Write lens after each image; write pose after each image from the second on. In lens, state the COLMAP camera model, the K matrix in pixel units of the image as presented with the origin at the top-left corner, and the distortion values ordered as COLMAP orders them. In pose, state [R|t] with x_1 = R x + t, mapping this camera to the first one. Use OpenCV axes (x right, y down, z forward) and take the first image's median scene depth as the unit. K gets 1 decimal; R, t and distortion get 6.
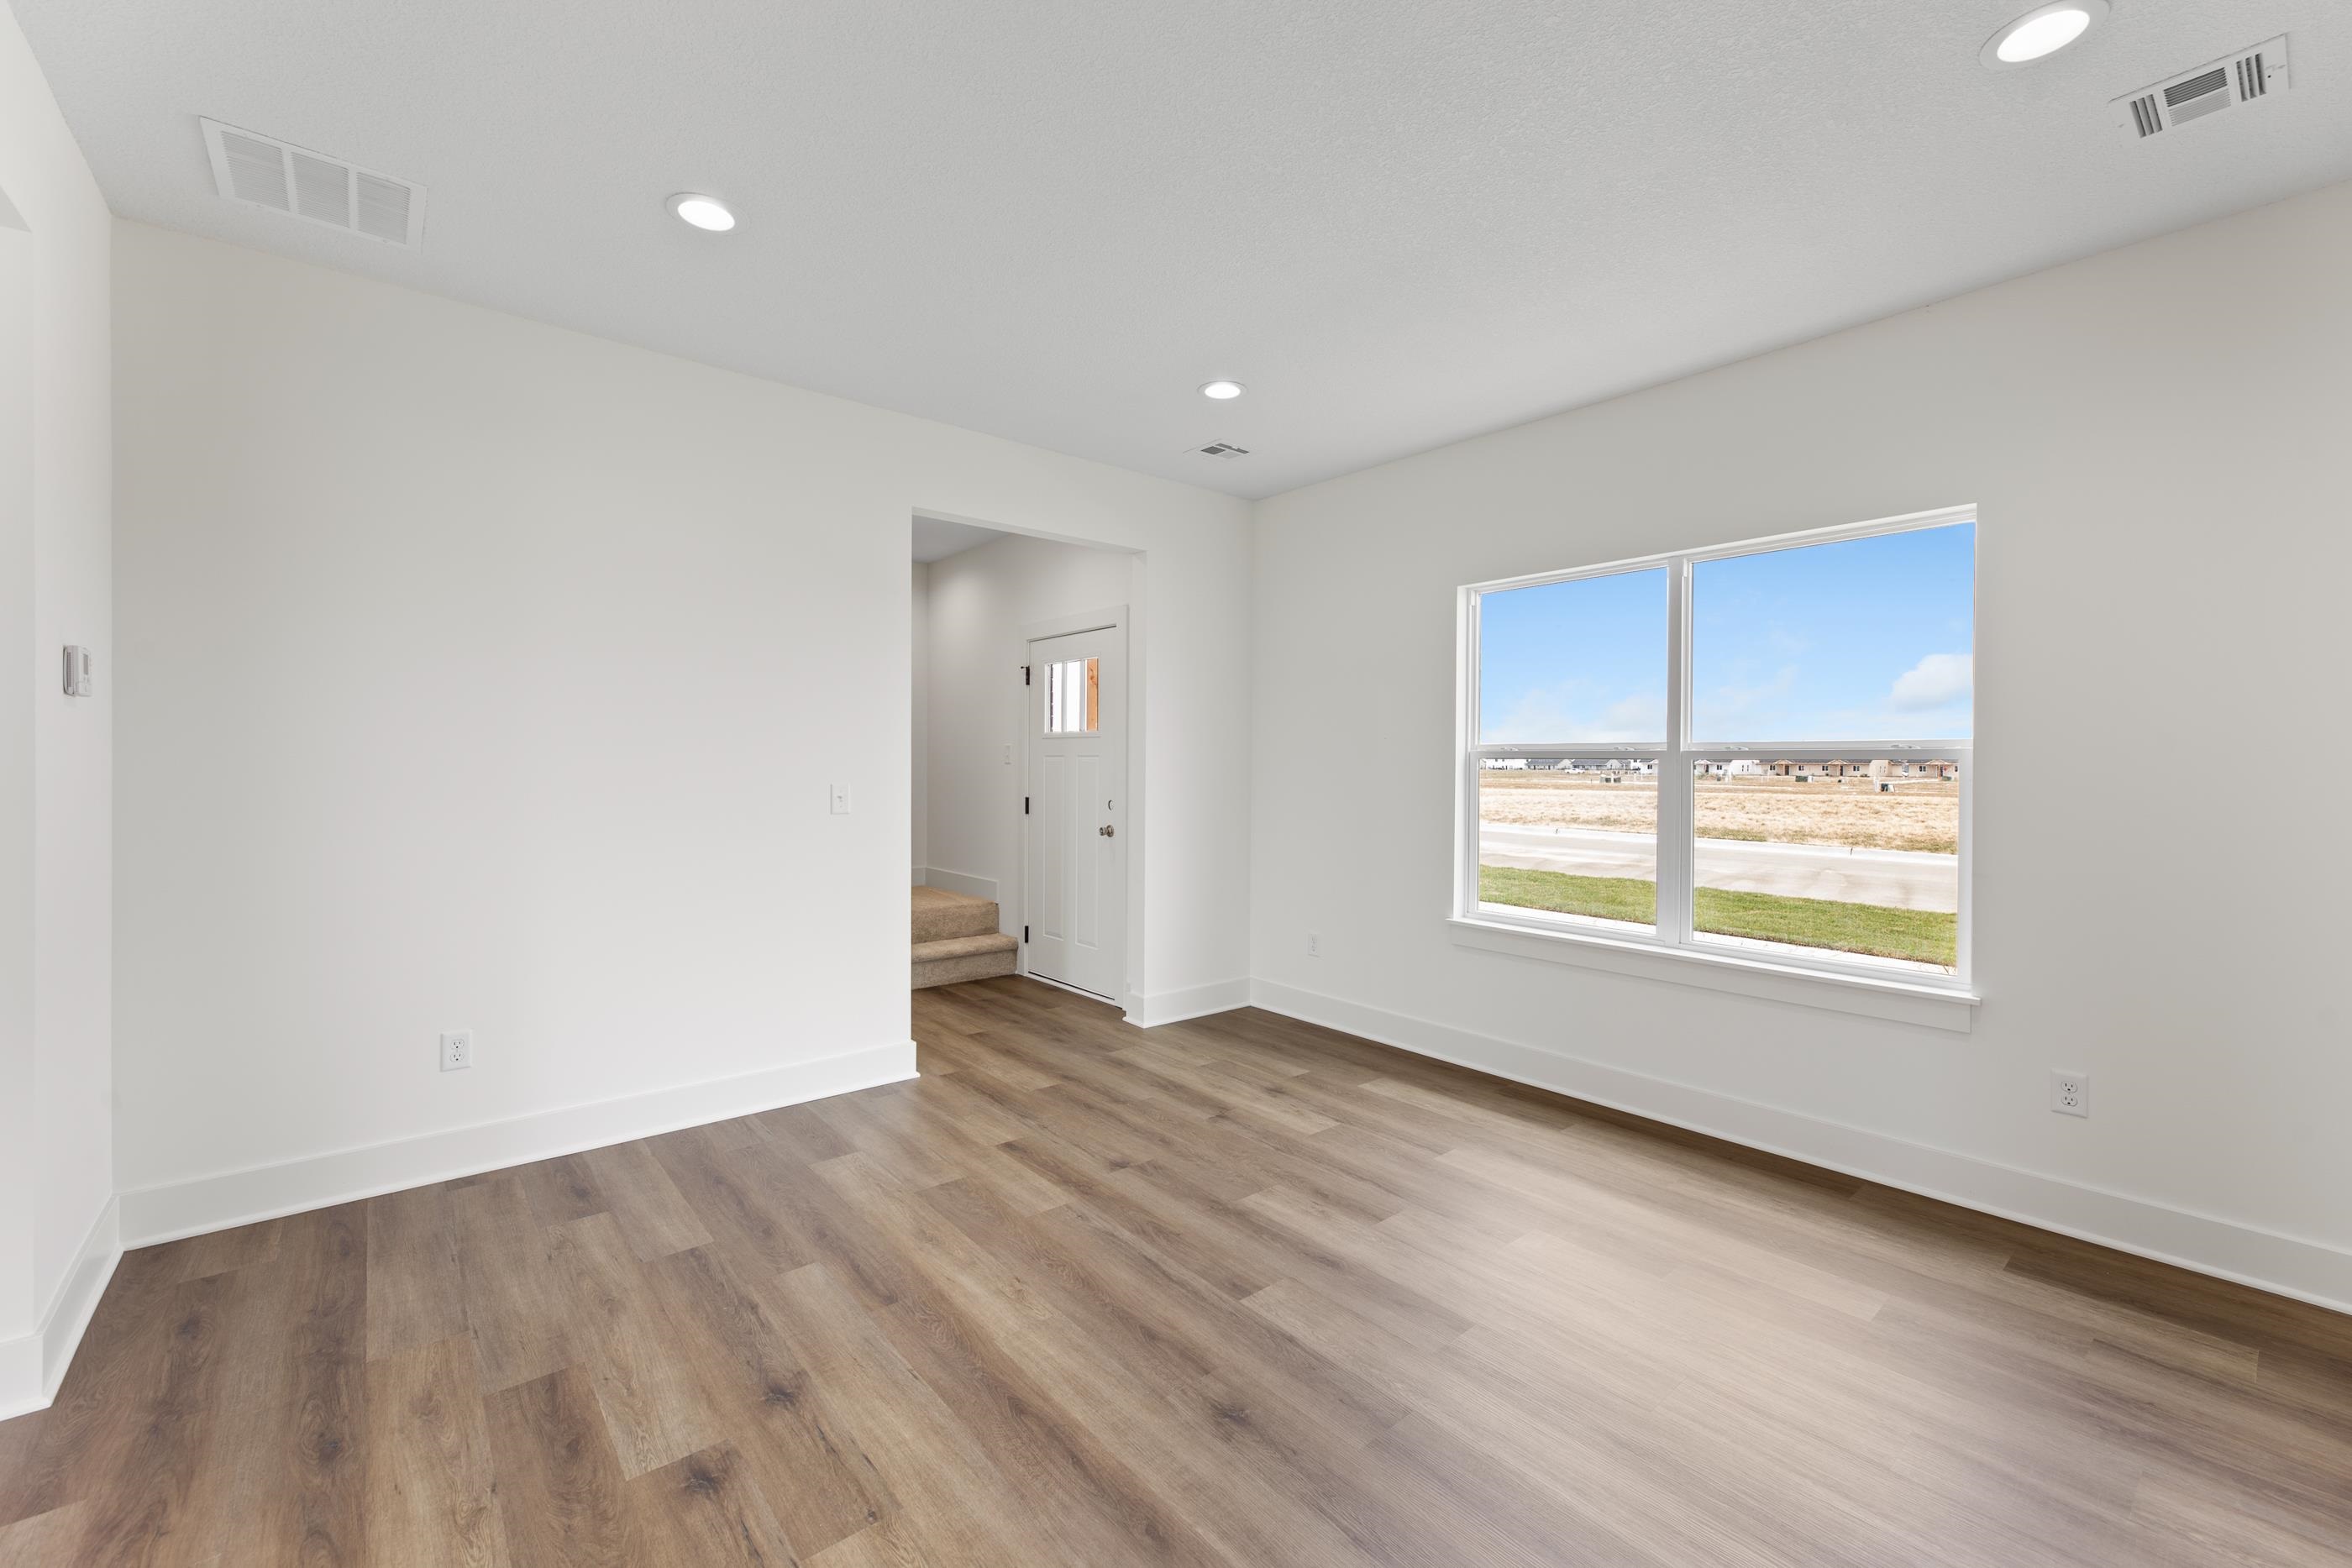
lens RADIAL K [[971.0, 0, 1177.1], [0, 971.0, 778.5], [0, 0, 1]] dist [0.006177, -0.002087]
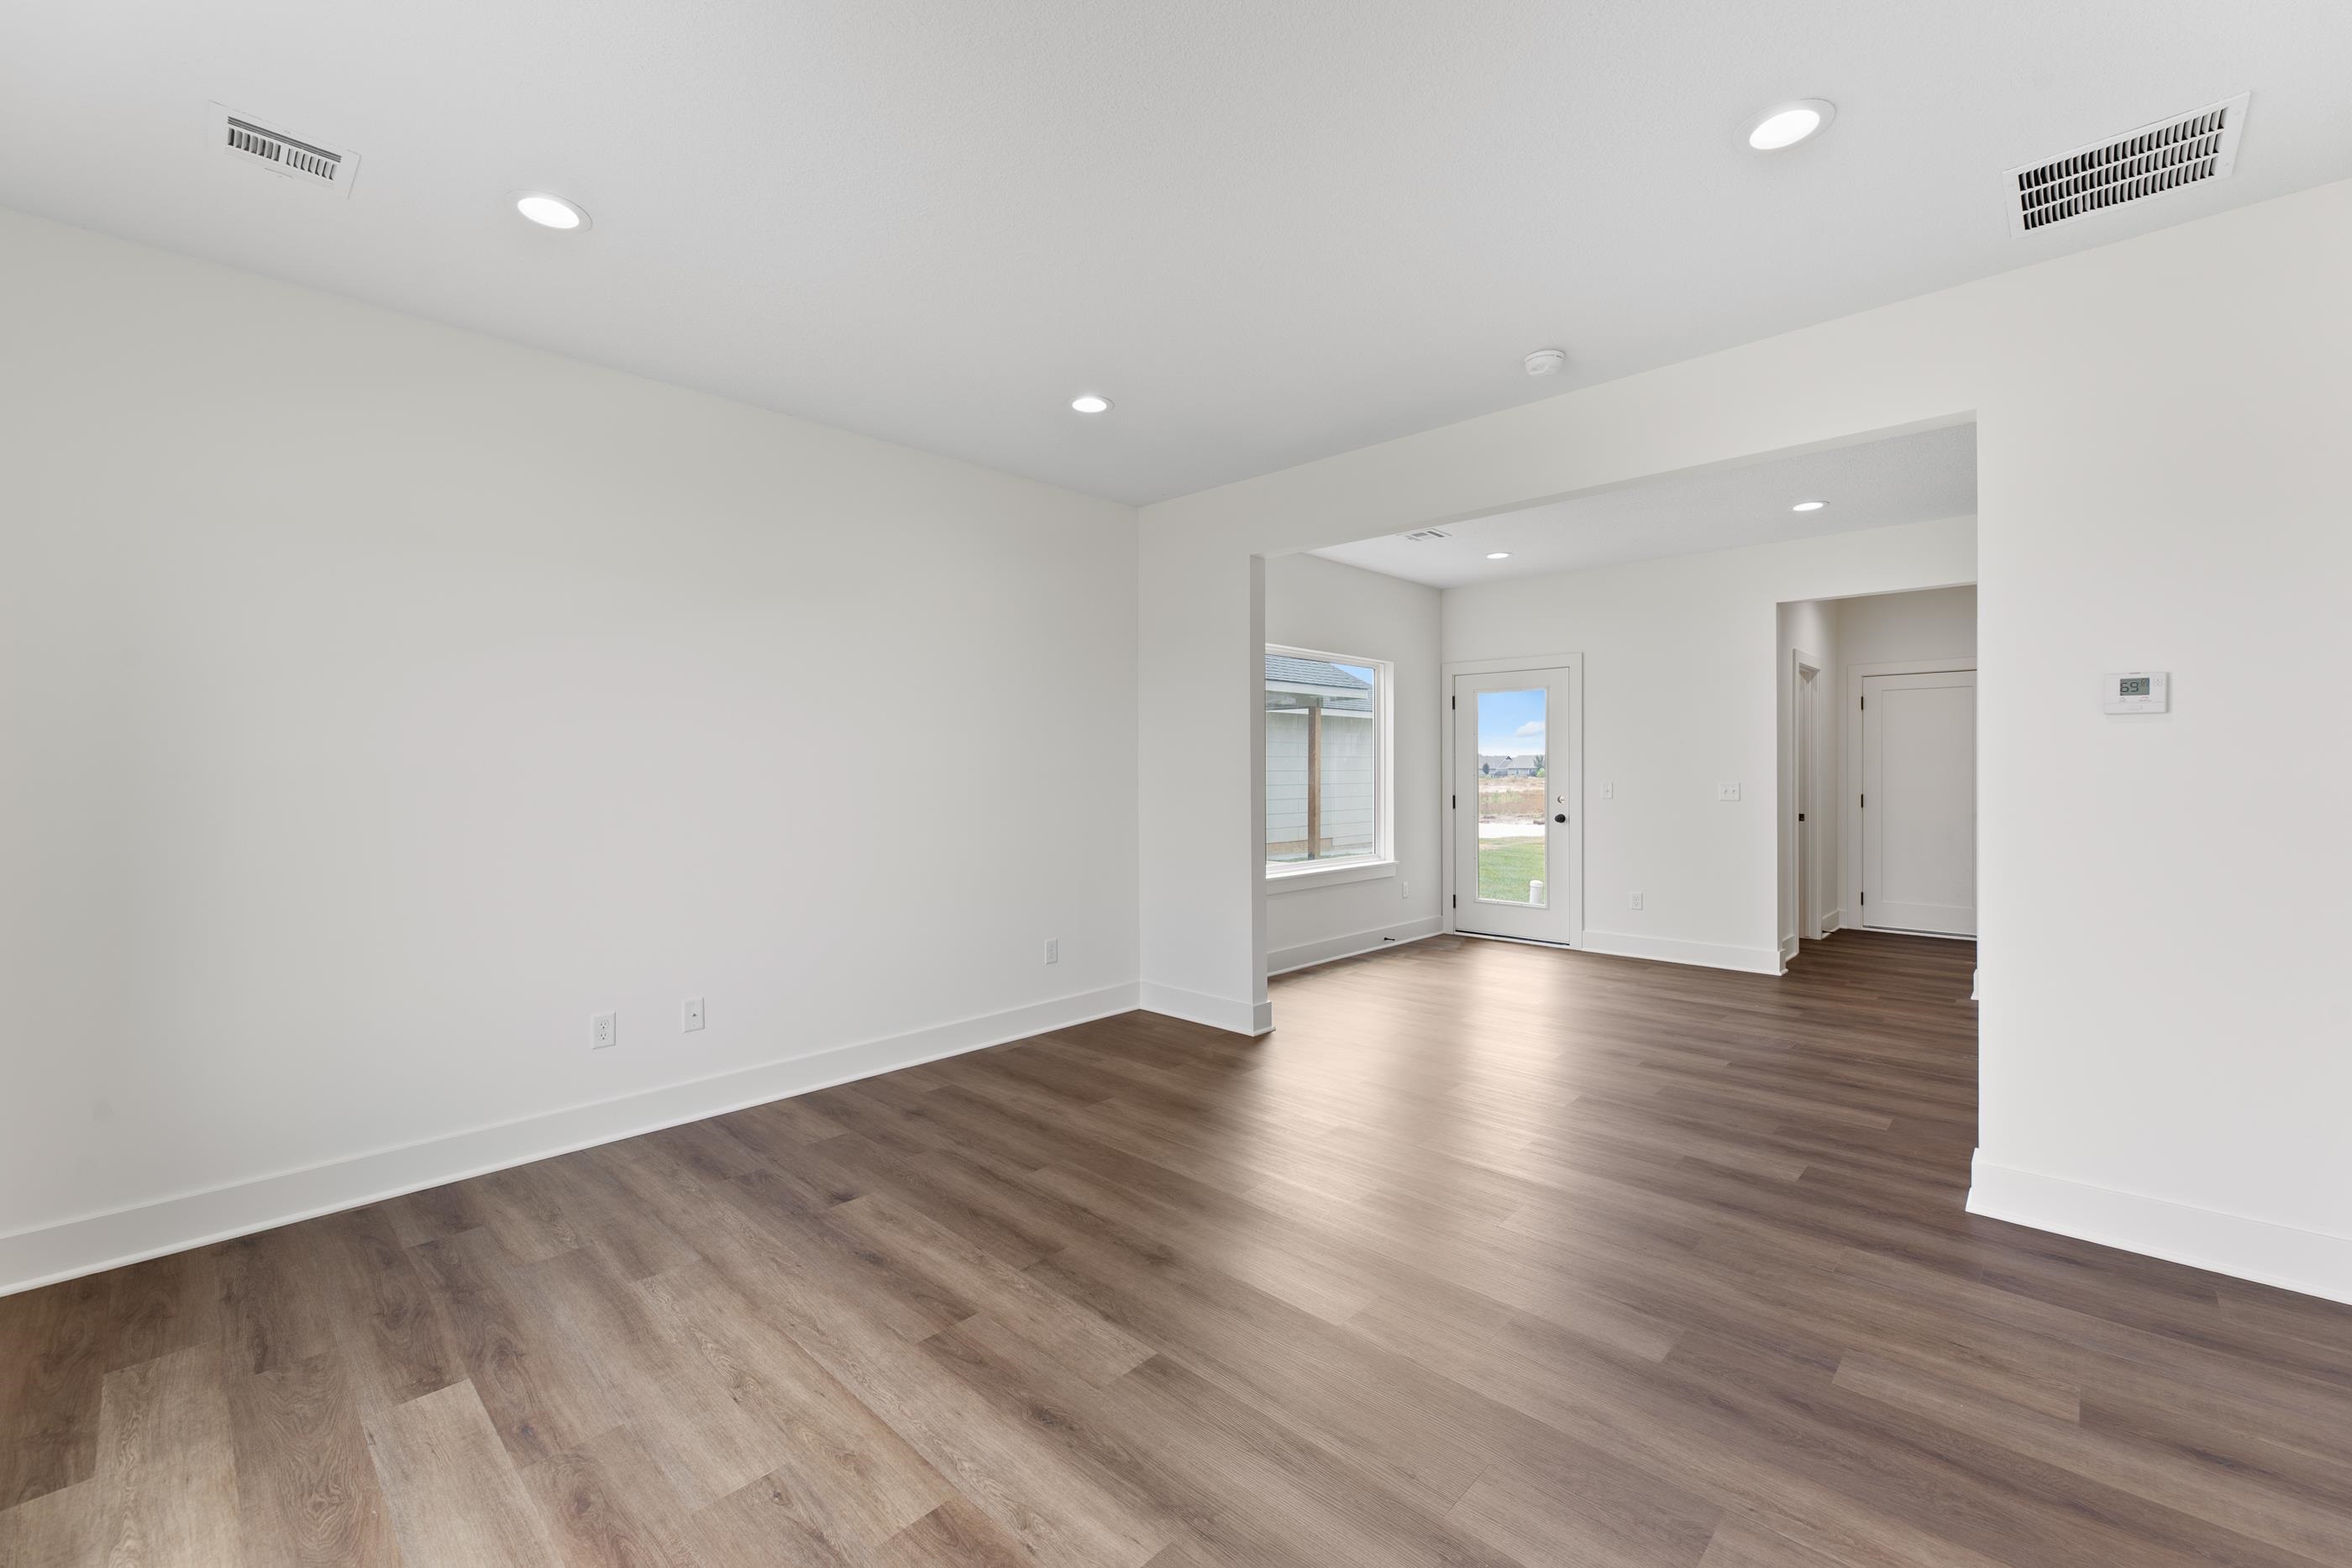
lens RADIAL K [[971.0, 0, 1164.2], [0, 971.0, 791.4], [0, 0, 1]] dist [0.006177, -0.002087]
pose [[-0.995678, 0.000211, -0.092868, 0.103084], [-0.003923, 0.999009, 0.044337, -0.024572], [0.092785, 0.044509, -0.994691, 1.358410]]
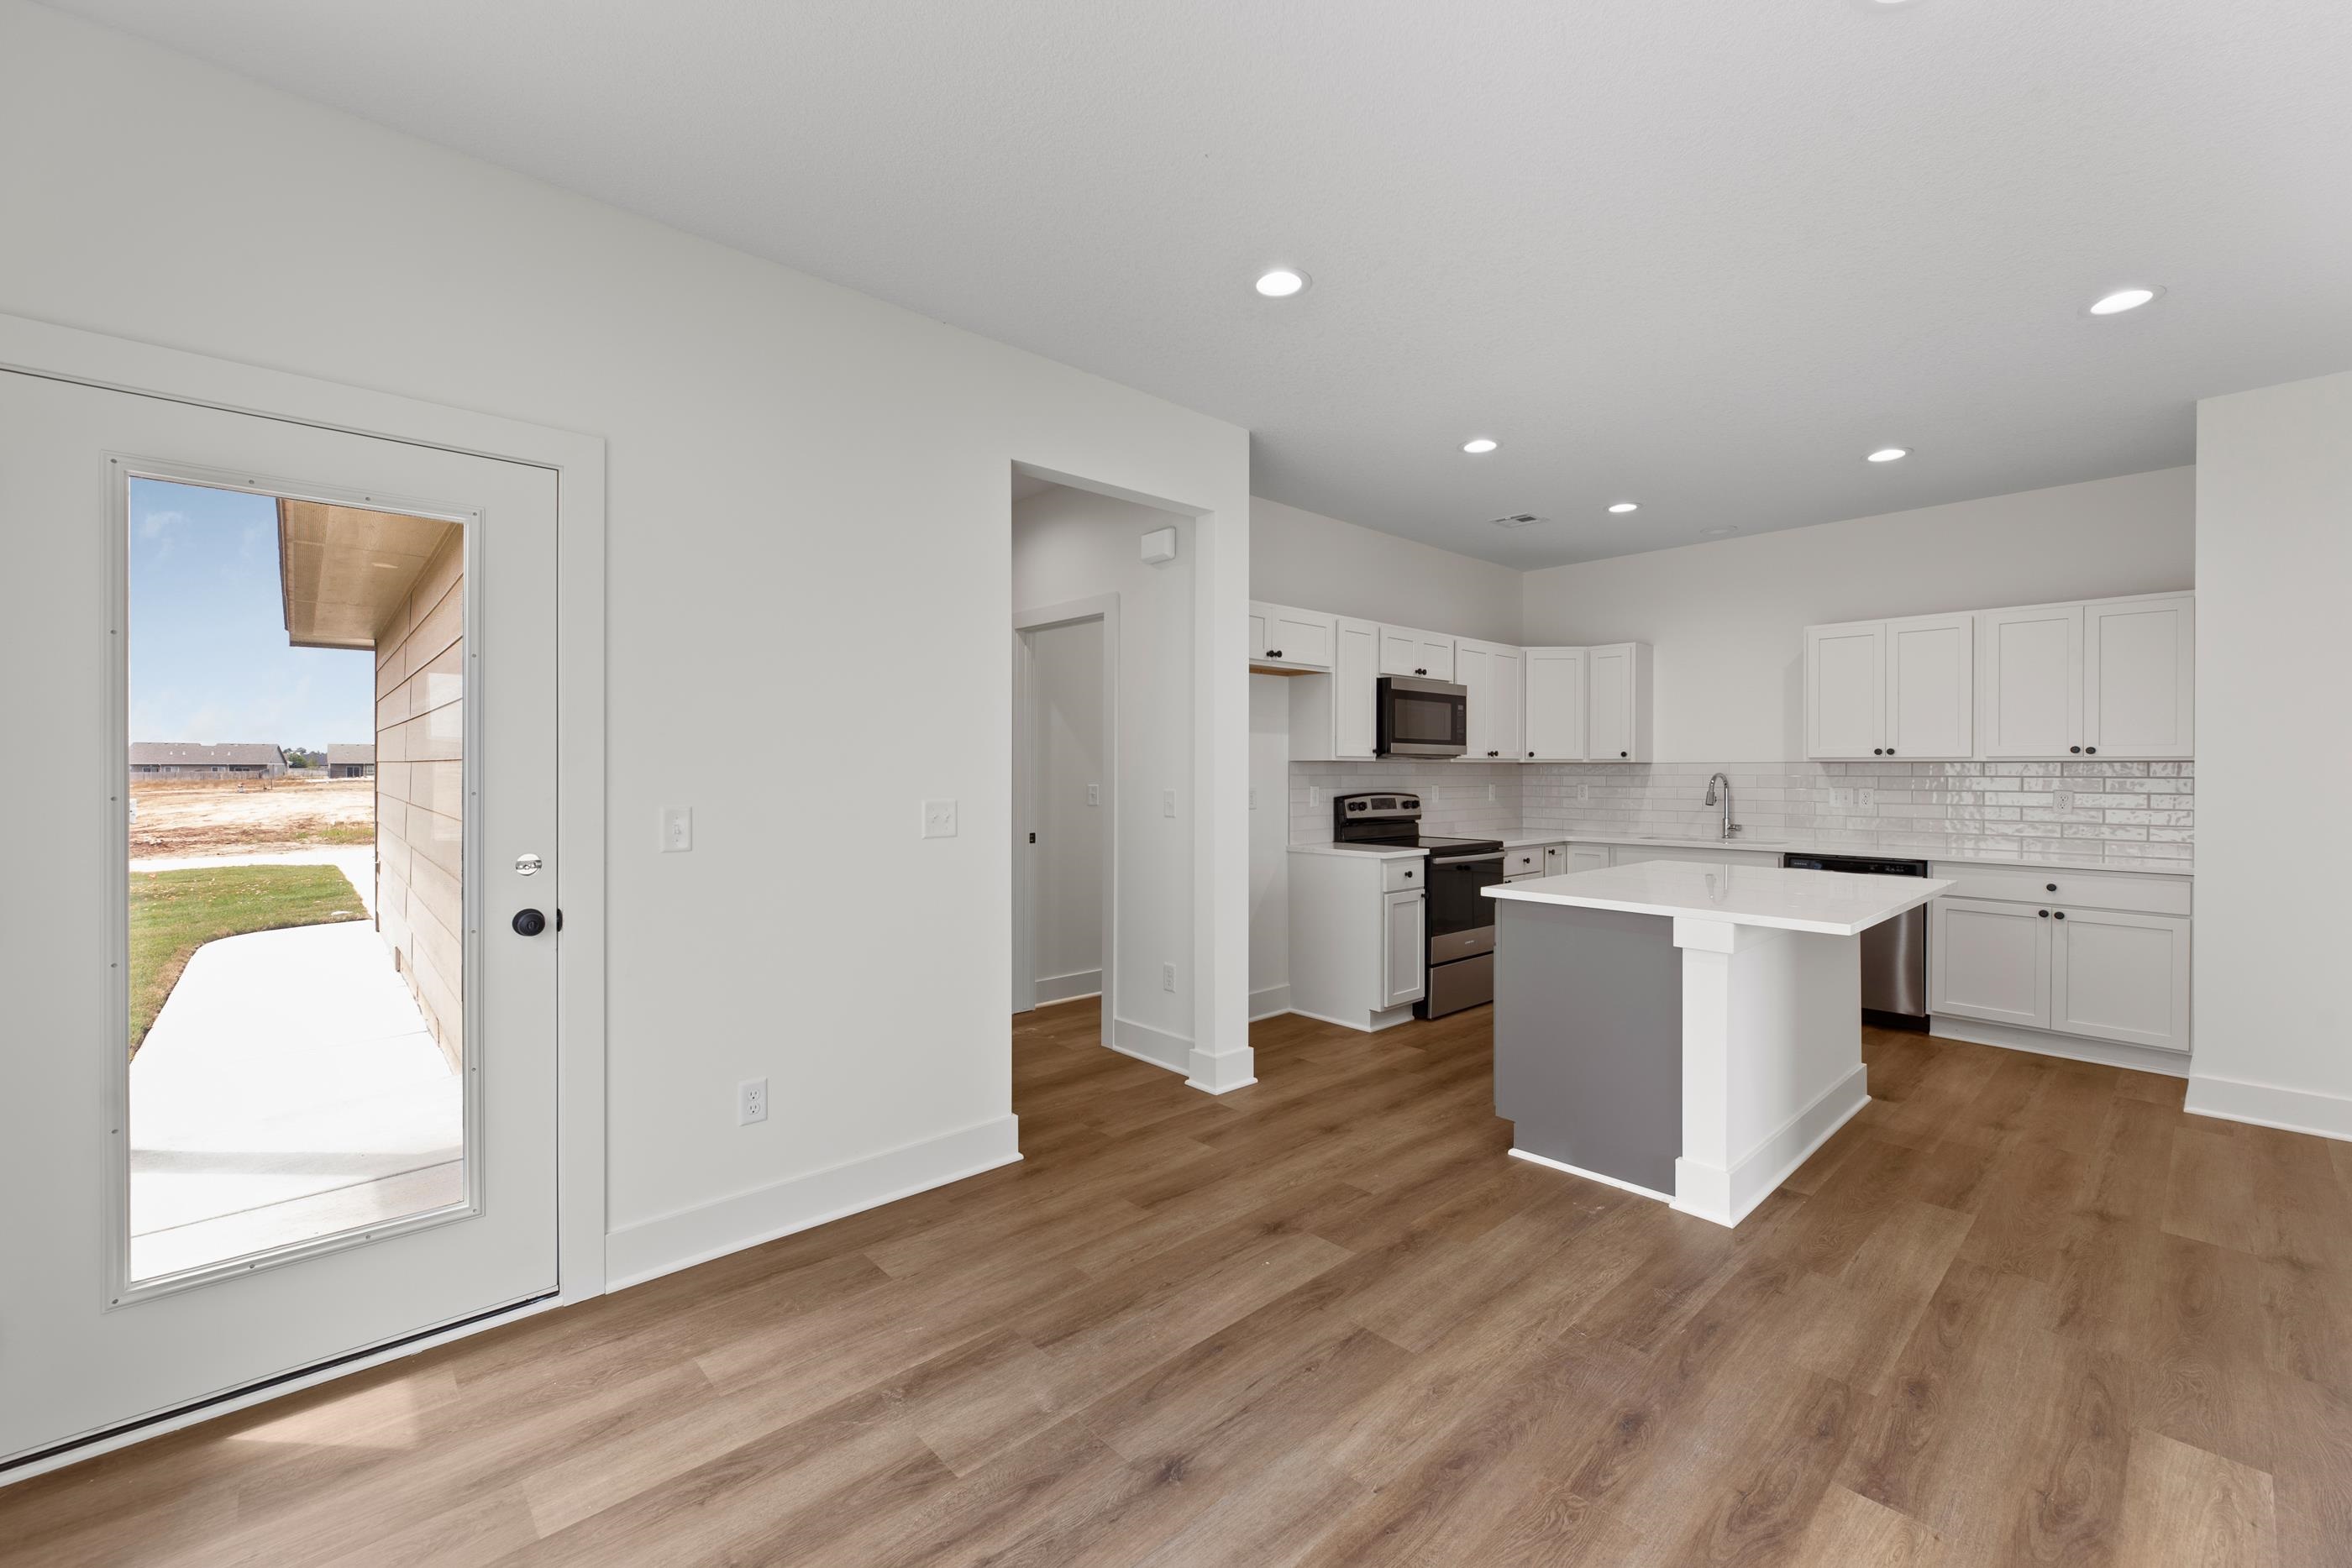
lens RADIAL K [[971.0, 0, 1174.4], [0, 971.0, 773.7], [0, 0, 1]] dist [0.006177, -0.002087]
pose [[0.041083, 0.000116, -0.999156, -0.244051], [-0.022006, 0.999758, -0.000789, 0.008237], [0.998913, 0.022020, 0.041076, -0.217236]]
